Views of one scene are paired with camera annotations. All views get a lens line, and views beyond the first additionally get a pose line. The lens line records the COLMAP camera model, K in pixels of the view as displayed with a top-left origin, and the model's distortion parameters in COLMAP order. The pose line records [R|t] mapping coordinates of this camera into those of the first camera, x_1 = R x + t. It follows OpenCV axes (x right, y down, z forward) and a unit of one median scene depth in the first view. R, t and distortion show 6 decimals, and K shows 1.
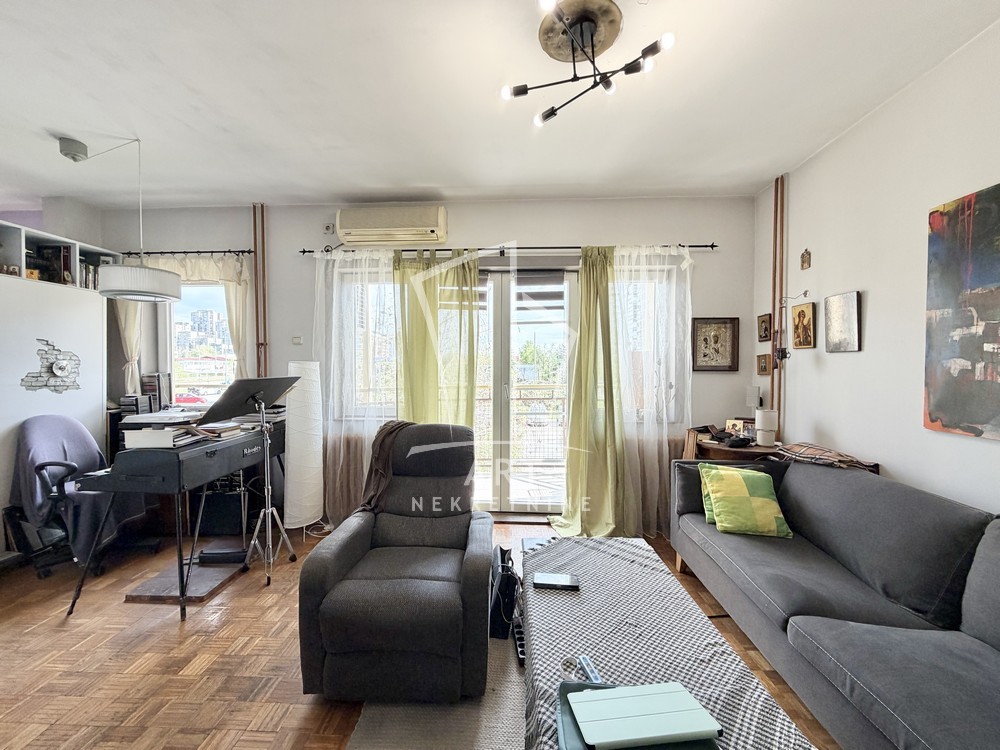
lens RADIAL K [[396.3, 0, 496.2], [0, 396.3, 376.7], [0, 0, 1]] dist [0.001122, 0.000222]
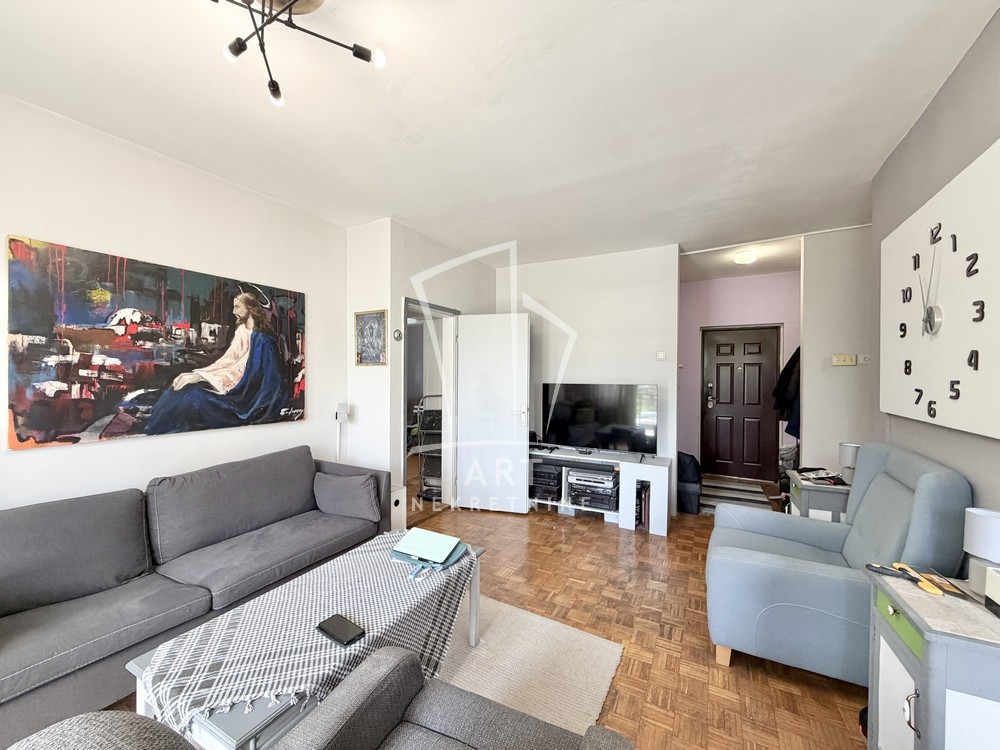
lens RADIAL K [[396.3, 0, 496.2], [0, 396.3, 376.7], [0, 0, 1]] dist [0.001122, 0.000222]
pose [[-0.893988, -0.008469, 0.448012, -0.299631], [0.006533, 0.999469, 0.031931, -0.051074], [-0.448044, 0.031473, -0.893457, 0.848633]]
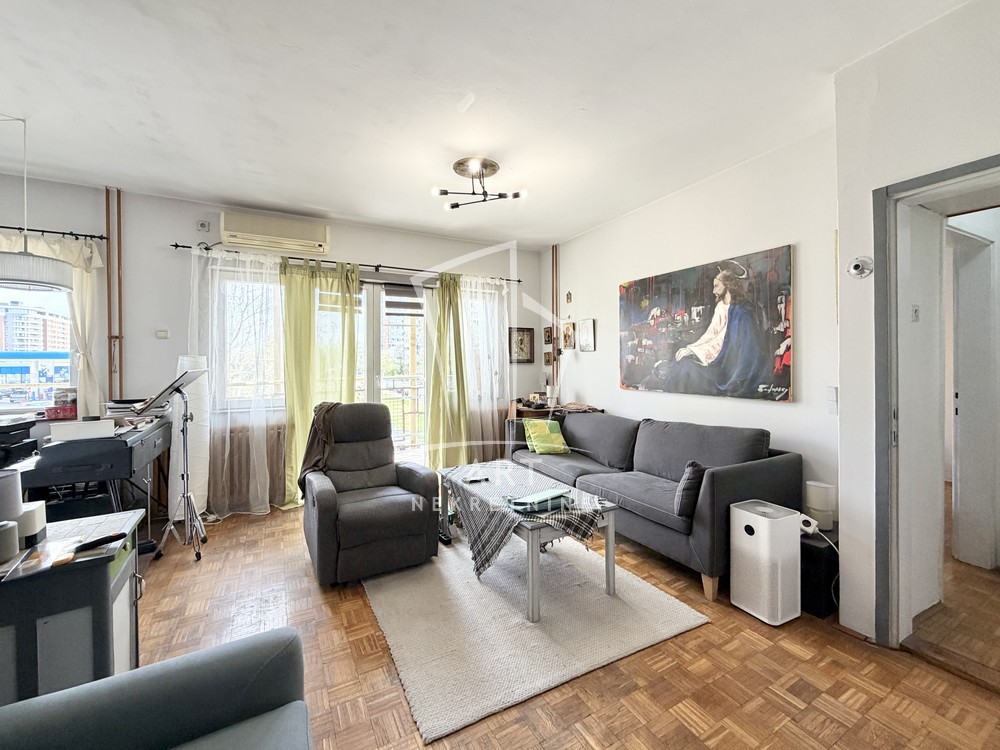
lens RADIAL K [[410.1, 0, 496.5], [0, 410.1, 363.0], [0, 0, 1]] dist [-0.001031, -0.000247]
pose [[0.860967, -0.005772, 0.508627, -0.359410], [0.019033, 0.999601, -0.020874, 0.018810], [-0.508304, 0.027653, 0.860734, -0.329564]]
